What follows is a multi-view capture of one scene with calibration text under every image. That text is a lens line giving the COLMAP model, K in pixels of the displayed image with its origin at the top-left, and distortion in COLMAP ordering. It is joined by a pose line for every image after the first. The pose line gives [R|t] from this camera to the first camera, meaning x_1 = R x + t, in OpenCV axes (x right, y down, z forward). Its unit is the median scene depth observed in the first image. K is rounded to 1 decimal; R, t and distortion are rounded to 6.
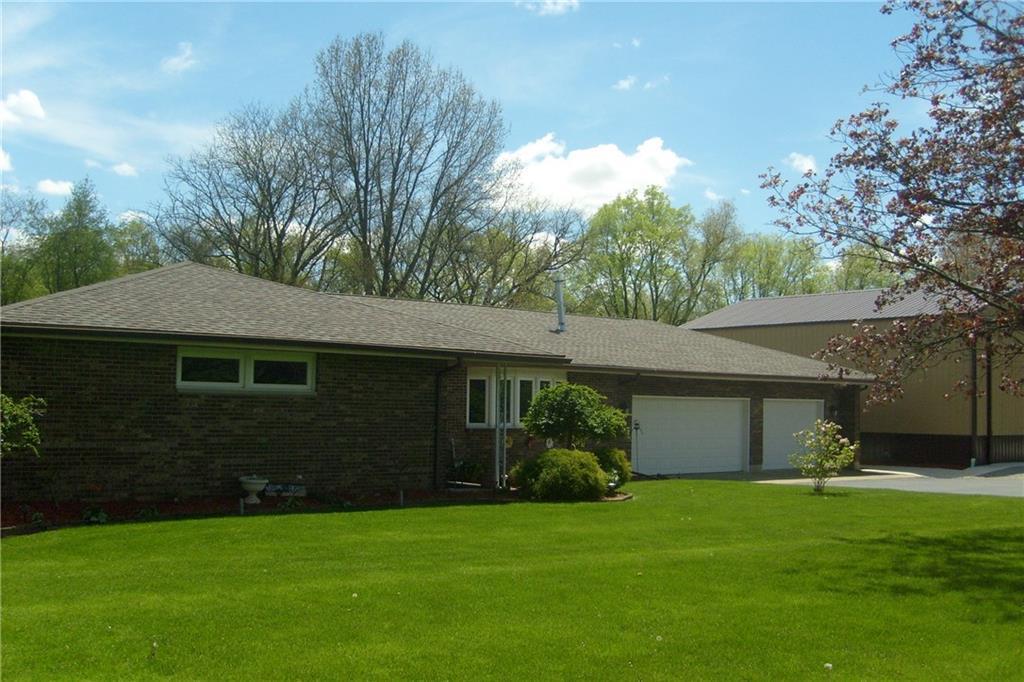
lens RADIAL K [[1081.6, 0, 512.0], [0, 1081.6, 341.0], [0, 0, 1]] dist [-0.161814, 0.158601]
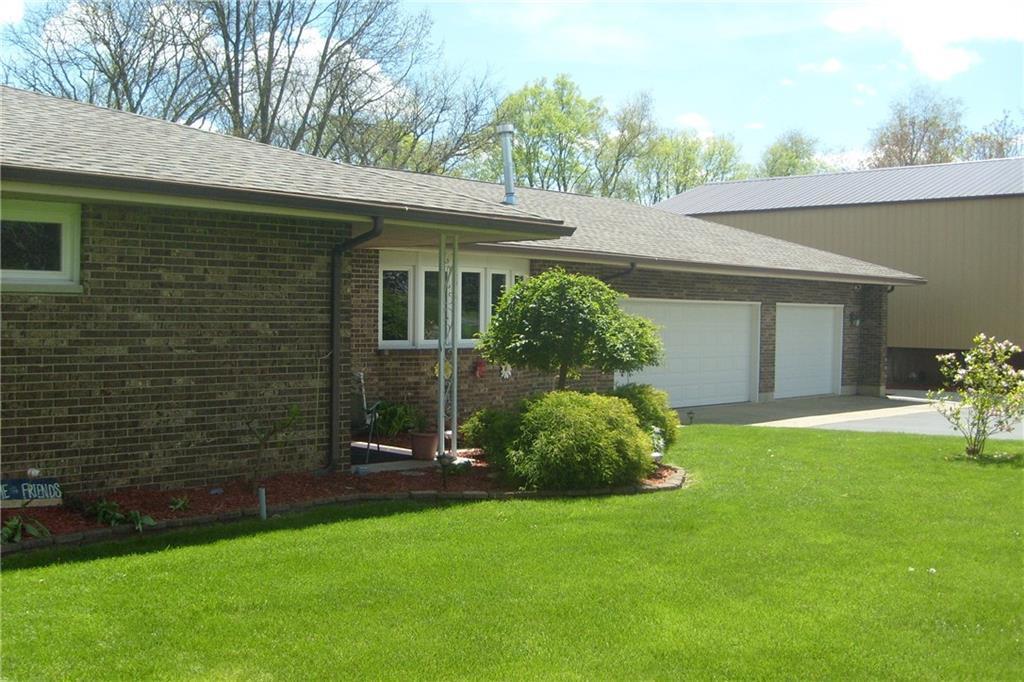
lens RADIAL K [[1081.6, 0, 512.0], [0, 1081.6, 341.0], [0, 0, 1]] dist [-0.161814, 0.158601]
pose [[0.994824, -0.007315, 0.101350, -0.028650], [-0.001280, 0.996424, 0.084487, 0.023518], [-0.101606, -0.084179, 0.991257, 0.376253]]
